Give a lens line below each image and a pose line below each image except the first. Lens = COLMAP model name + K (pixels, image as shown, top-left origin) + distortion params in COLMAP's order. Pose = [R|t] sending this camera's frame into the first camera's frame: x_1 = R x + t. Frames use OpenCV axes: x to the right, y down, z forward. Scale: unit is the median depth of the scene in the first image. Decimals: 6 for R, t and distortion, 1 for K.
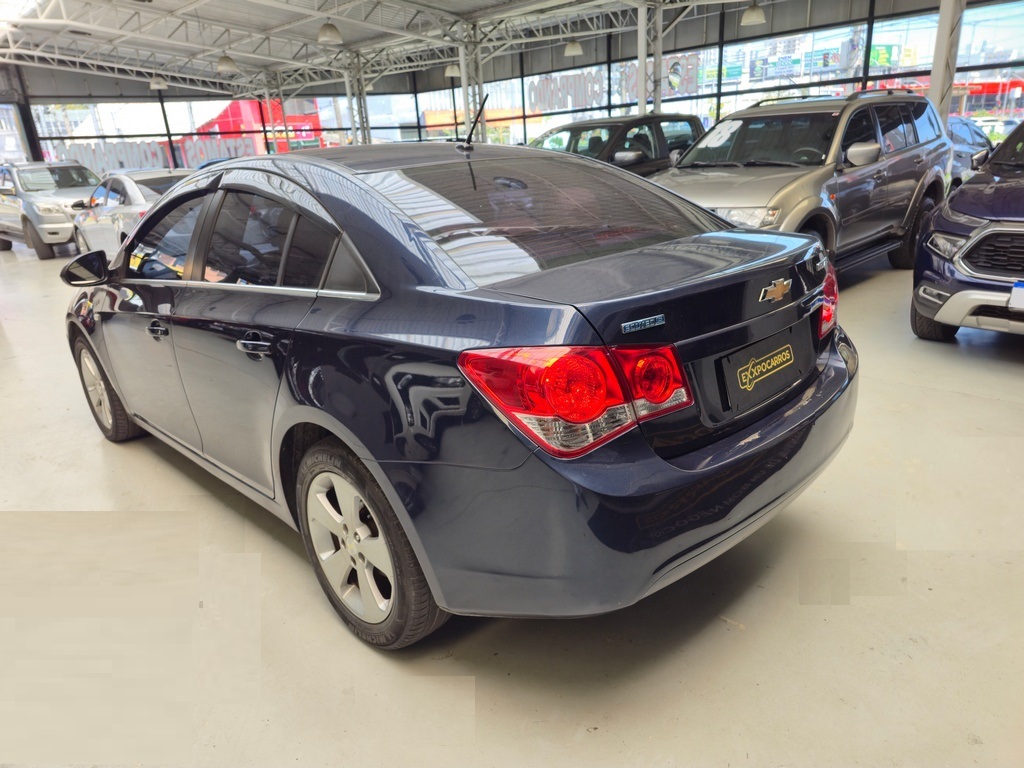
lens RADIAL K [[688.5, 0, 524.9], [0, 688.5, 382.8], [0, 0, 1]] dist [0.031020, -0.050734]
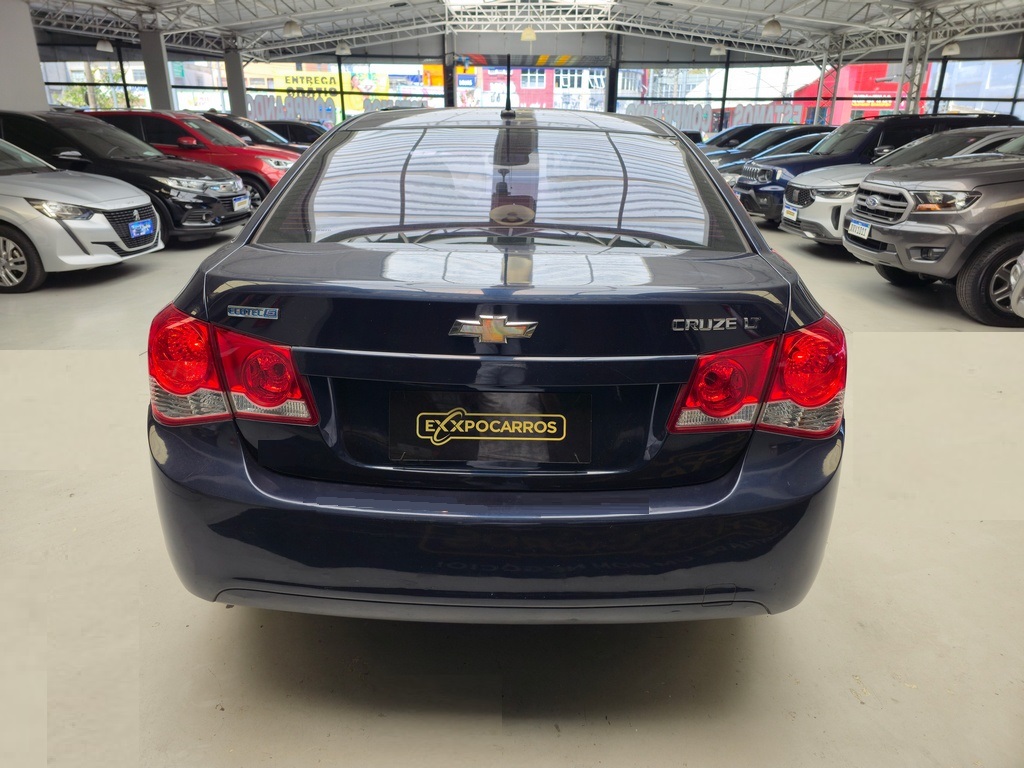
lens RADIAL K [[688.5, 0, 524.9], [0, 688.5, 382.8], [0, 0, 1]] dist [0.031020, -0.050734]
pose [[0.683287, 0.300842, -0.665291, 0.120969], [-0.271905, 0.950476, 0.150541, -0.027376], [0.677633, 0.078033, 0.731249, 0.063360]]
